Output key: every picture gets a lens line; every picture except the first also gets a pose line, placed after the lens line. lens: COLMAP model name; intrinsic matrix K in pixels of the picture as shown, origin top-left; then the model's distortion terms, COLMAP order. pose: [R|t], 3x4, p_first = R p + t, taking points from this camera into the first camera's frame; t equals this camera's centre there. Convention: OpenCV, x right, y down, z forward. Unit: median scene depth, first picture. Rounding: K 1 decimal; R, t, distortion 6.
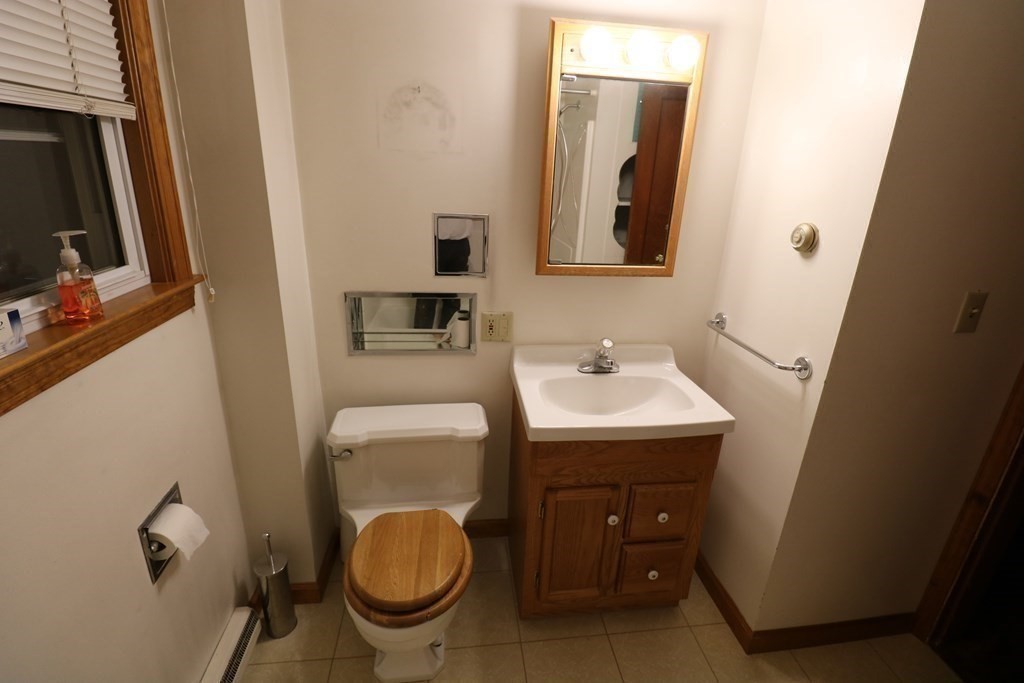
lens RADIAL K [[475.1, 0, 518.2], [0, 475.1, 333.3], [0, 0, 1]] dist [-0.002786, -0.012571]
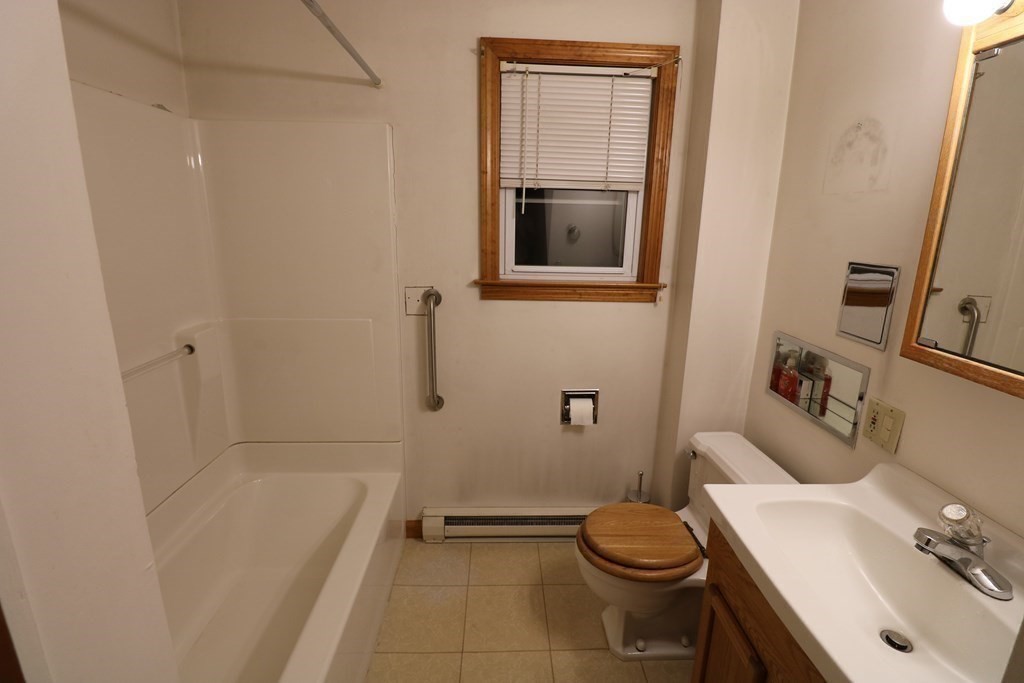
lens RADIAL K [[475.1, 0, 518.2], [0, 475.1, 333.3], [0, 0, 1]] dist [-0.002786, -0.012571]
pose [[-0.095743, 0.183290, -0.978386, 0.791704], [-0.350152, 0.913879, 0.205470, -0.108633], [0.931787, 0.362256, -0.023318, 0.549152]]
